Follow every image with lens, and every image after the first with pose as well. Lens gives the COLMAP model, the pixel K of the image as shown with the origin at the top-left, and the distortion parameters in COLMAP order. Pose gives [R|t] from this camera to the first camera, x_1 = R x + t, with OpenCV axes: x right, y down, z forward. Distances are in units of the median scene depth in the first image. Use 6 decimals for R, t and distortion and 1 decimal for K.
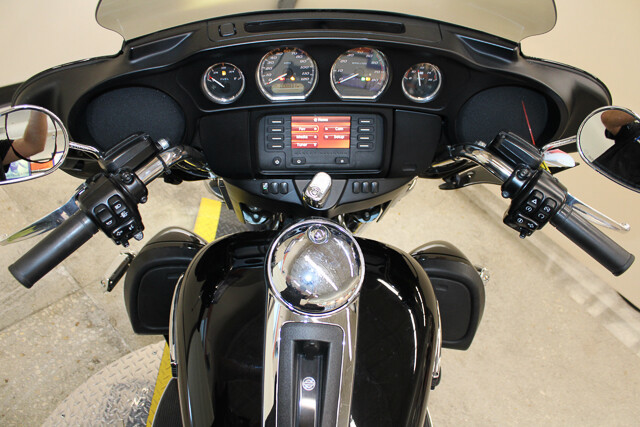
lens RADIAL K [[517.9, 0, 320.0], [0, 517.9, 213.5], [0, 0, 1]] dist [-0.156660, 0.123162]
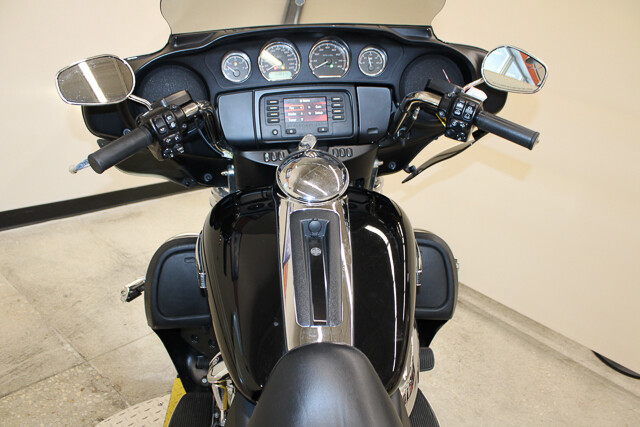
lens RADIAL K [[517.9, 0, 320.0], [0, 517.9, 213.5], [0, 0, 1]] dist [-0.156660, 0.123162]
pose [[0.994209, -0.085827, 0.064670, -0.071372], [0.103521, 0.926406, -0.362015, 0.593012], [-0.028840, 0.366613, 0.929926, -0.180290]]
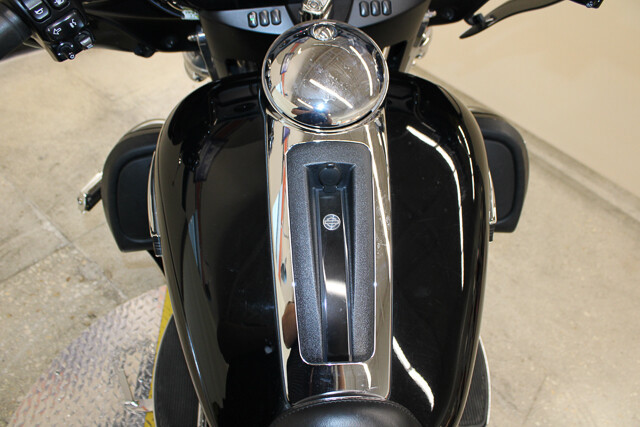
lens RADIAL K [[517.9, 0, 320.0], [0, 517.9, 213.5], [0, 0, 1]] dist [-0.156660, 0.123162]
pose [[0.994440, -0.104592, -0.012222, -0.023560], [0.104856, 0.994213, 0.023346, 0.251882], [0.009709, -0.024498, 0.999653, 0.208211]]
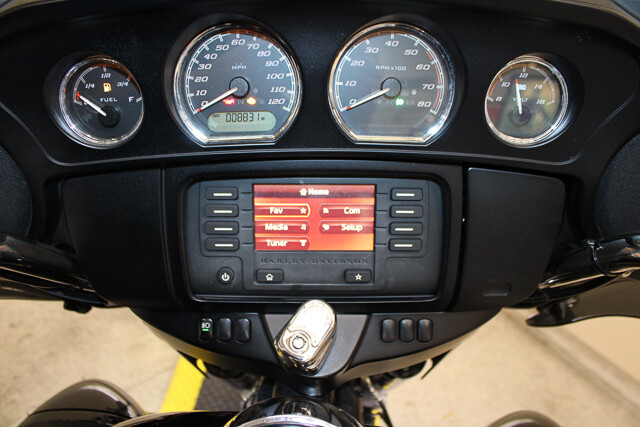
lens RADIAL K [[517.9, 0, 320.0], [0, 517.9, 213.5], [0, 0, 1]] dist [-0.156660, 0.123162]
pose [[0.998342, -0.000408, -0.057563, 0.034680], [-0.013041, 0.972374, -0.233063, -0.045440], [0.056068, 0.233428, 0.970756, 0.509973]]
